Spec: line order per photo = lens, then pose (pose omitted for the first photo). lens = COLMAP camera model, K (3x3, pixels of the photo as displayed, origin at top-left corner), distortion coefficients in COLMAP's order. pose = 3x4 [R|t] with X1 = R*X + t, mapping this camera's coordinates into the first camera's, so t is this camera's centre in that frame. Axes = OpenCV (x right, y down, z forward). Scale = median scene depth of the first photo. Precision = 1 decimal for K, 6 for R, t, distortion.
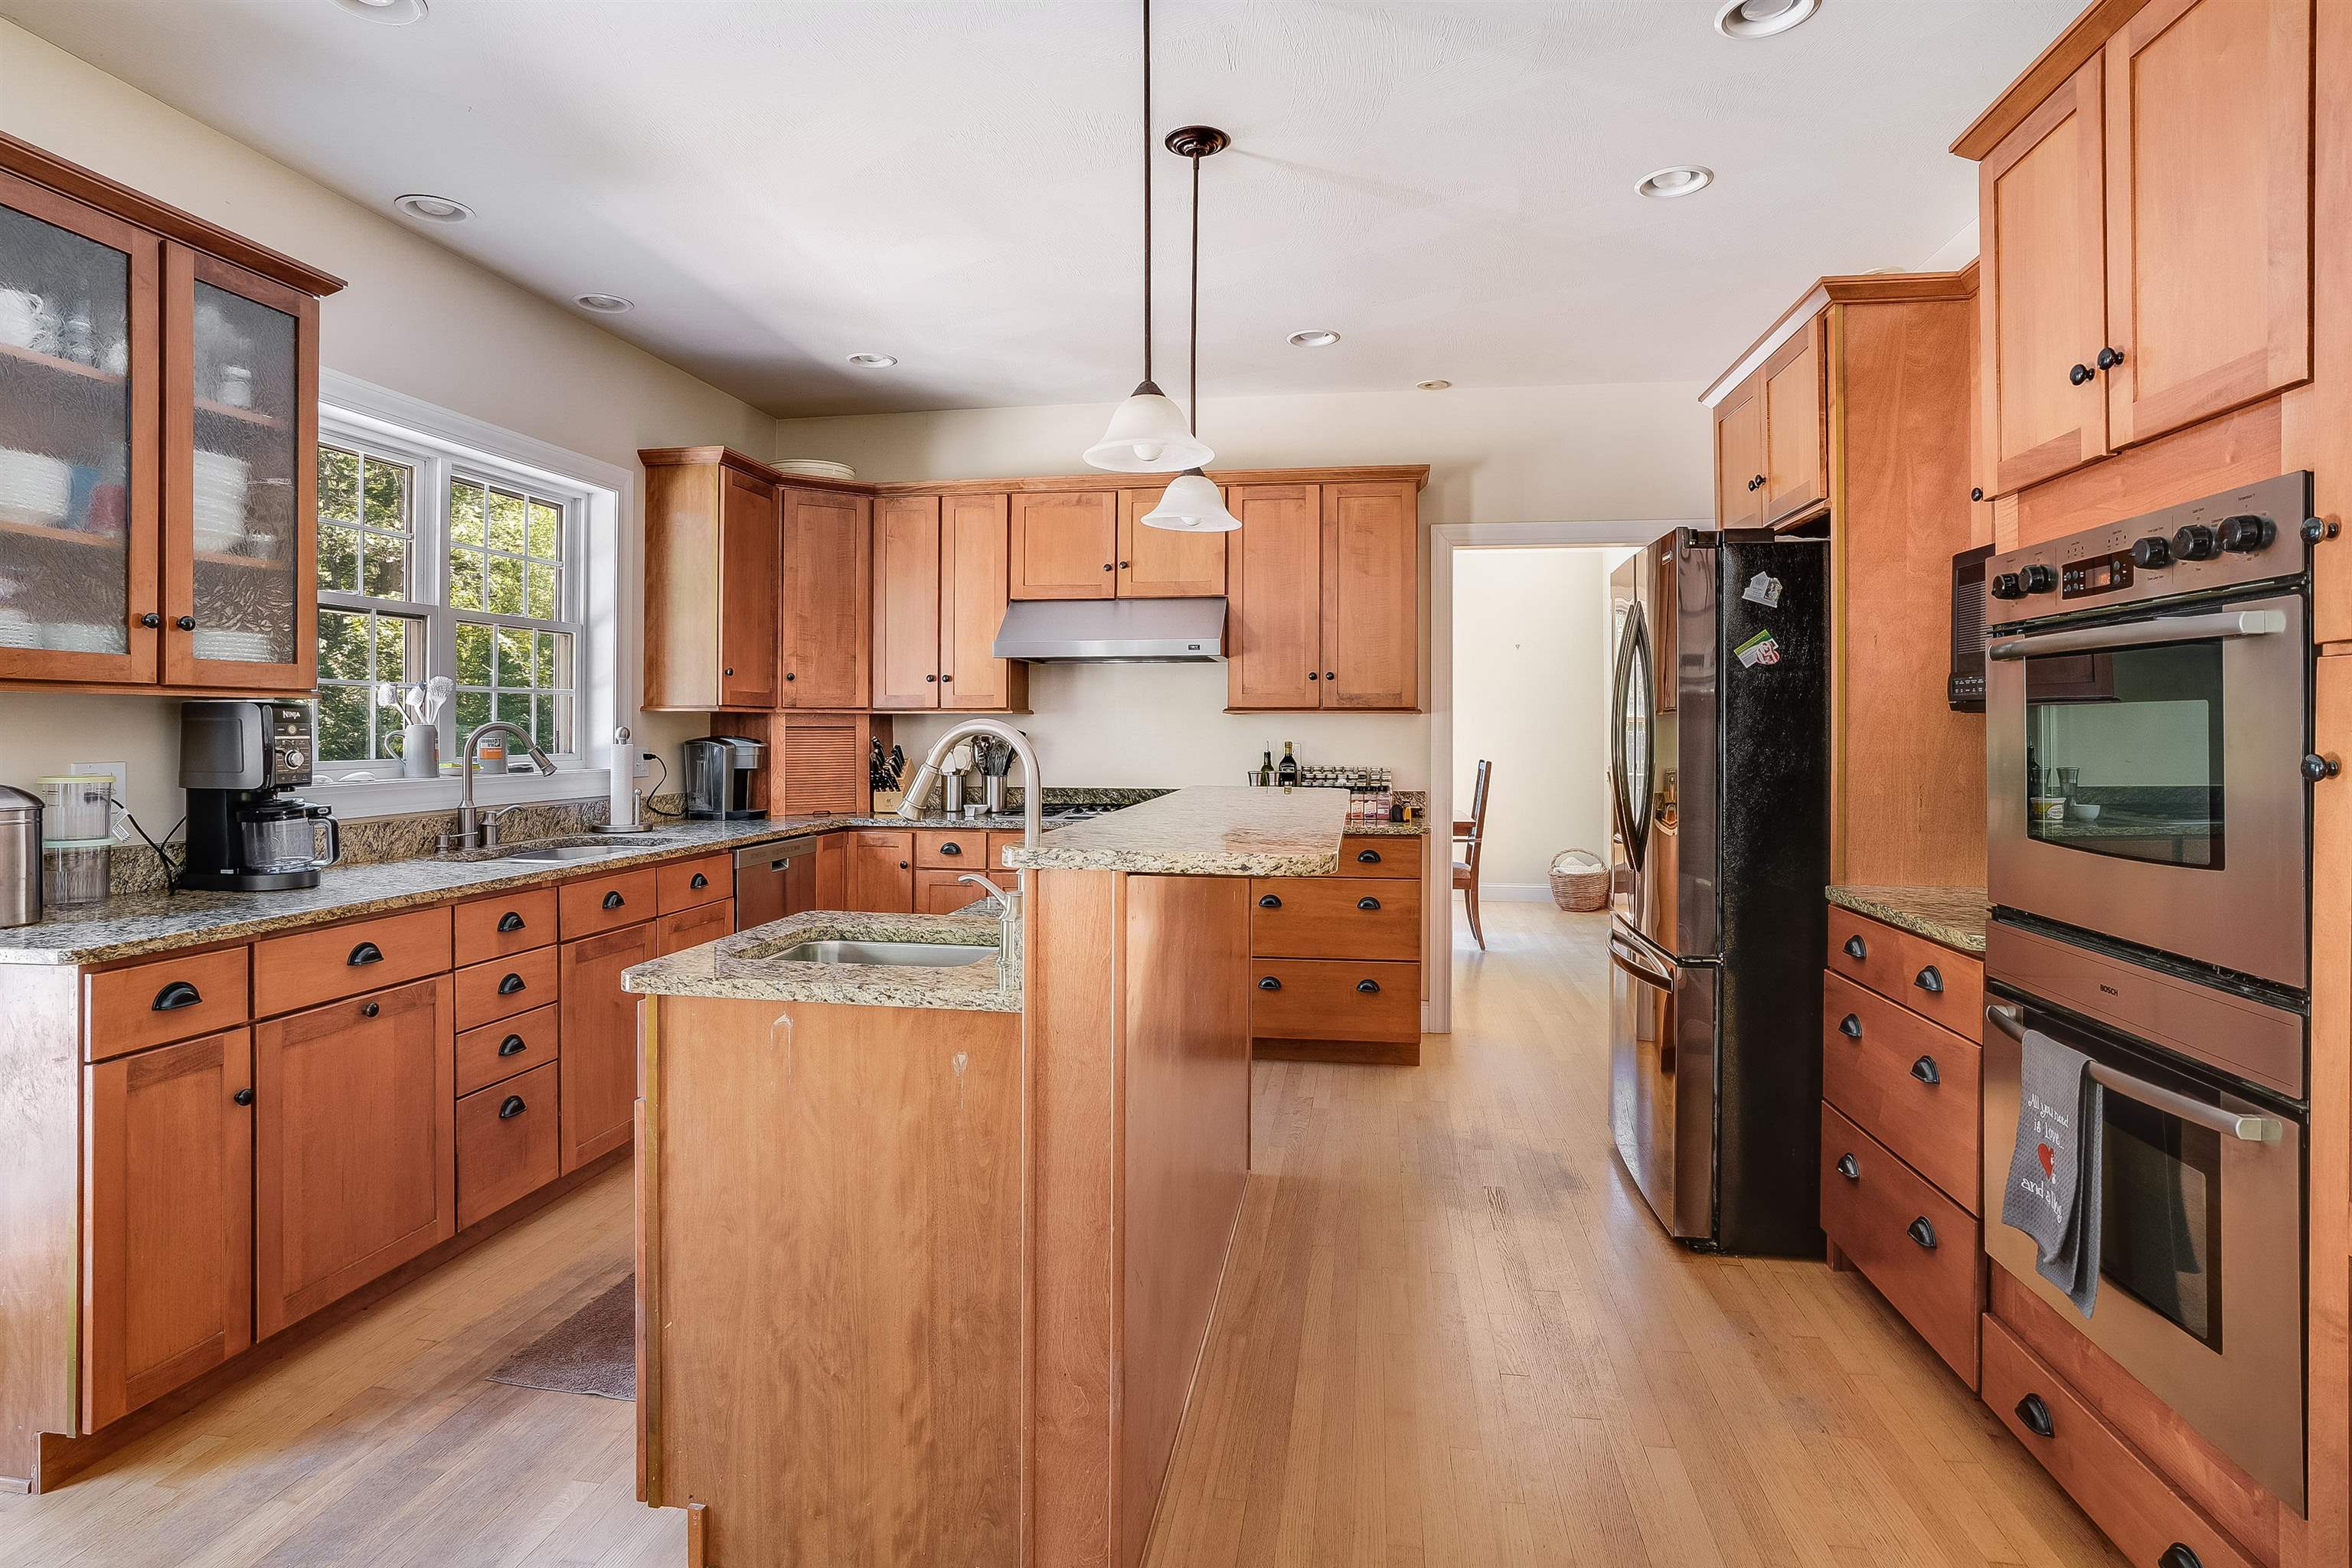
lens RADIAL K [[1207.4, 0, 1187.7], [0, 1207.4, 729.5], [0, 0, 1]] dist [0.002013, 0.000785]
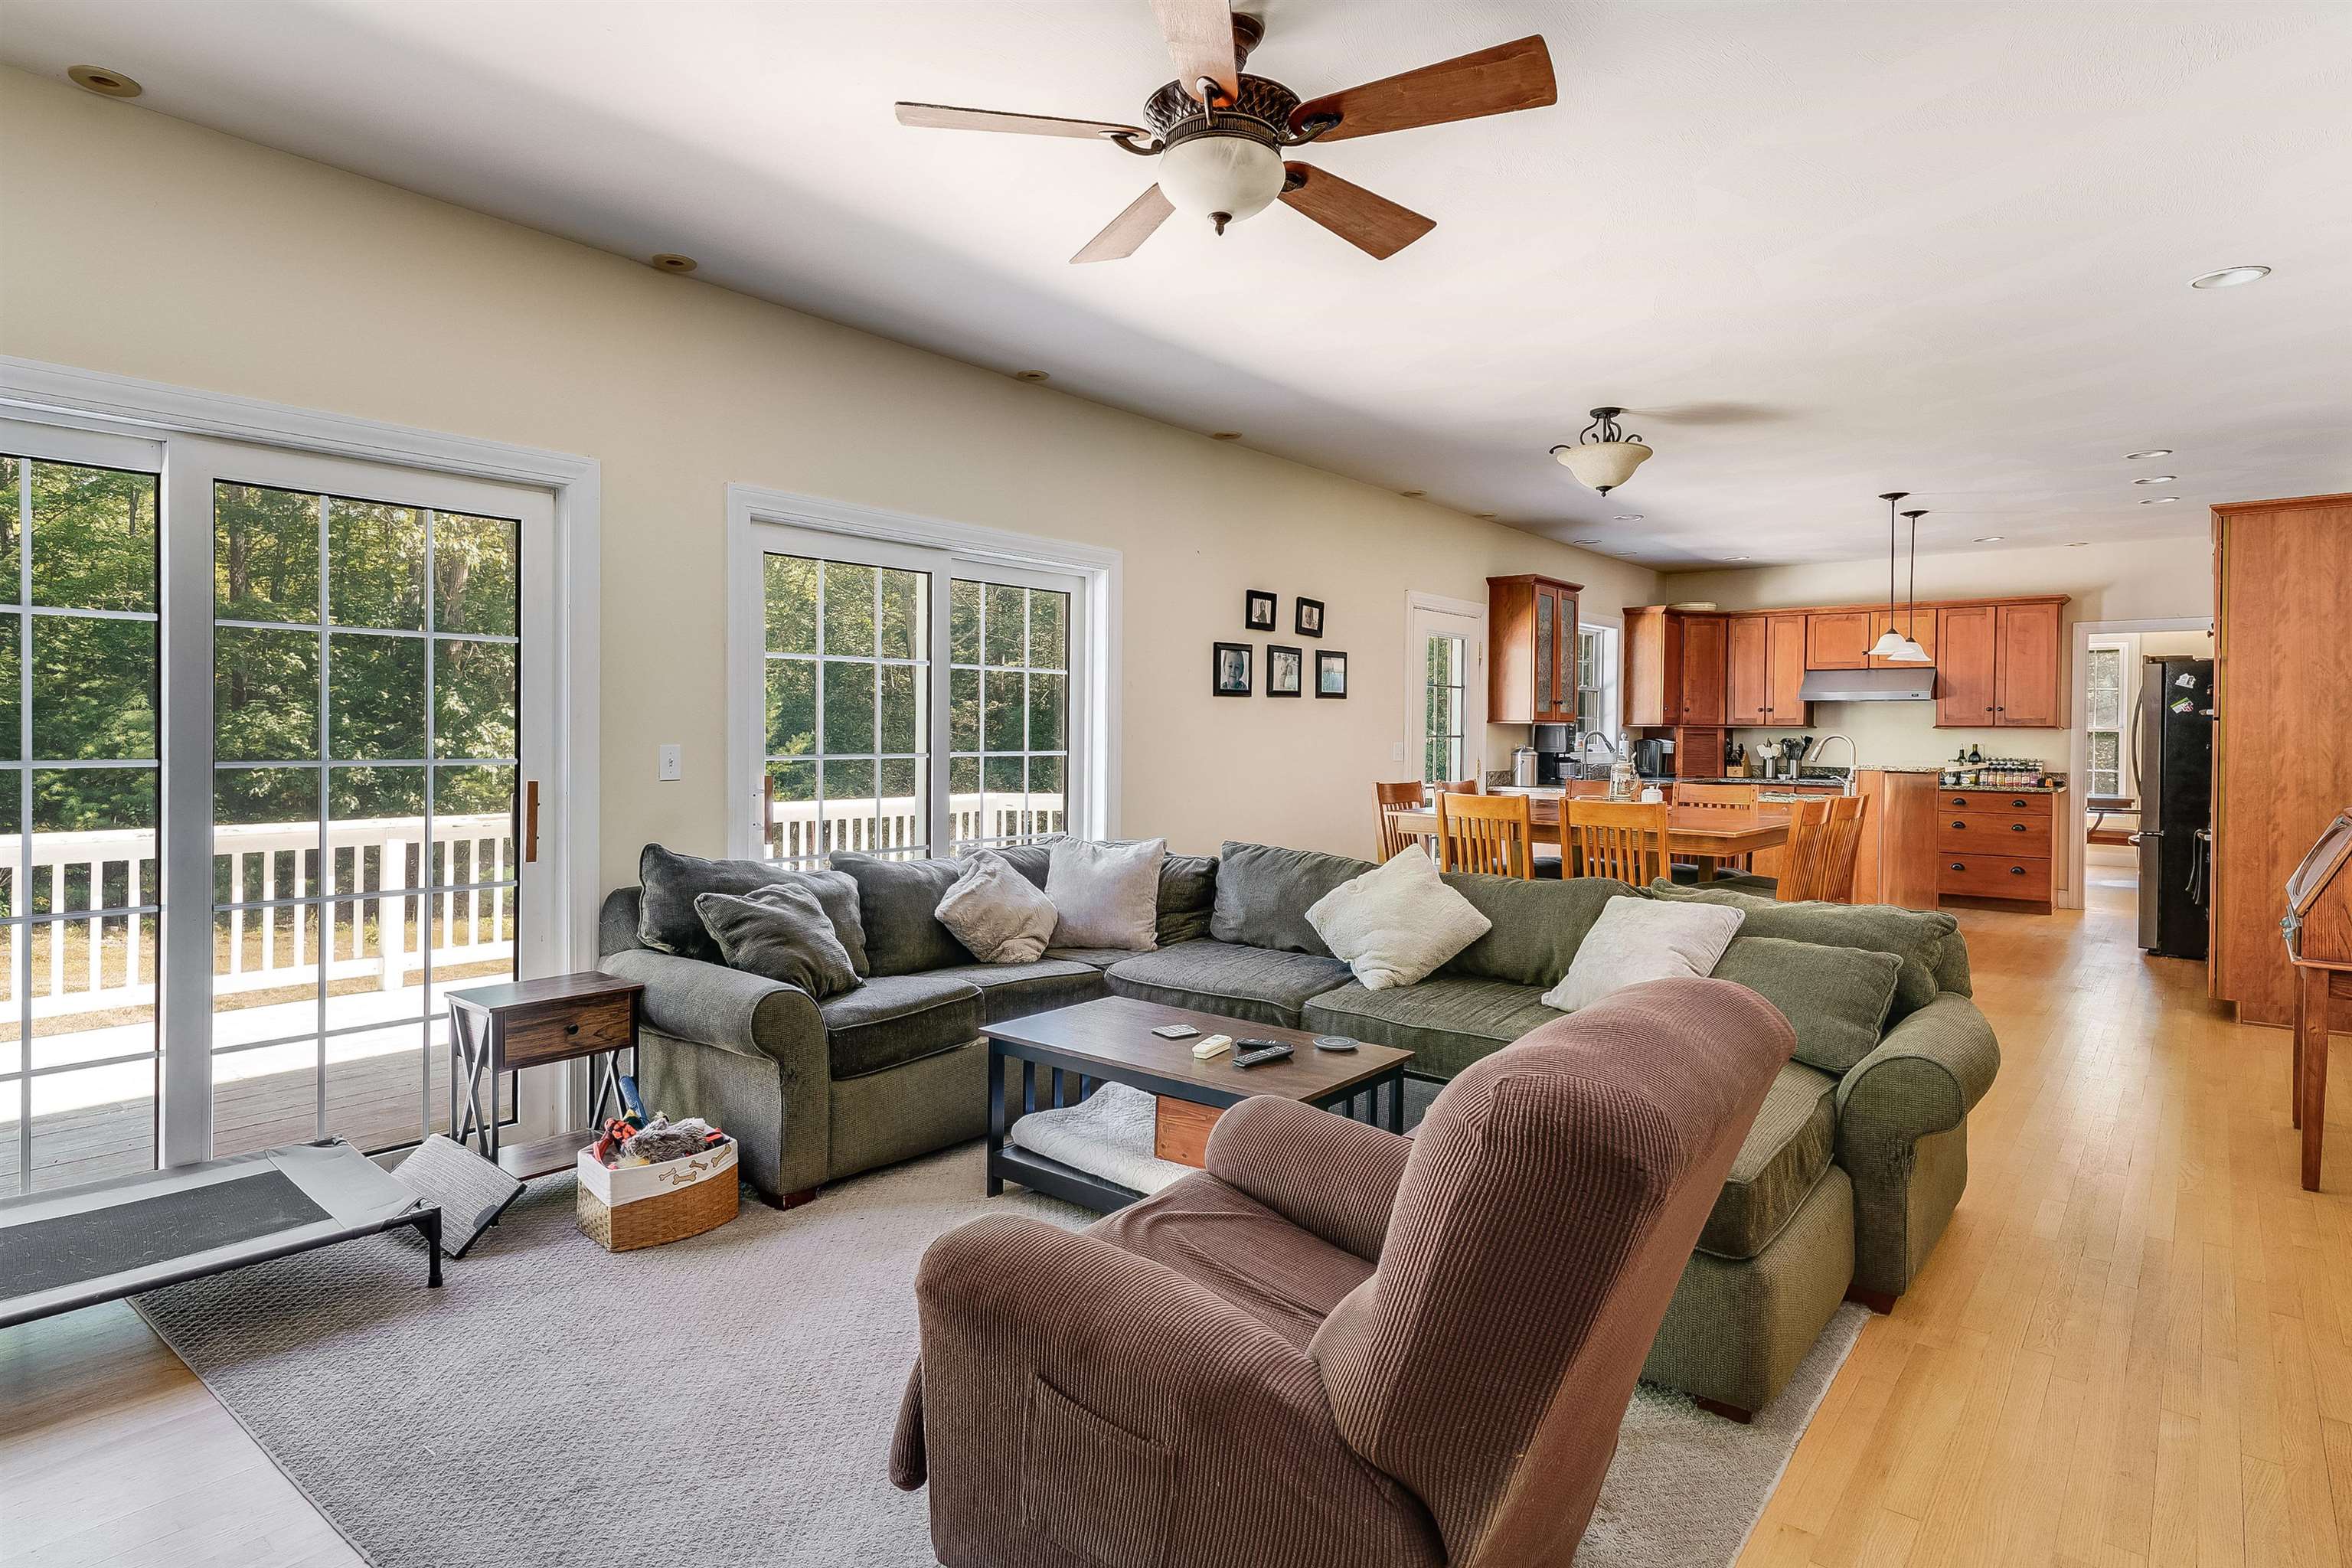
lens RADIAL K [[1207.4, 0, 1180.8], [0, 1207.4, 743.3], [0, 0, 1]] dist [0.002013, 0.000785]
pose [[0.851934, 0.012481, -0.523500, 0.016456], [-0.008934, 0.999917, 0.009302, 0.002960], [0.523573, -0.003248, 0.851975, -1.238878]]
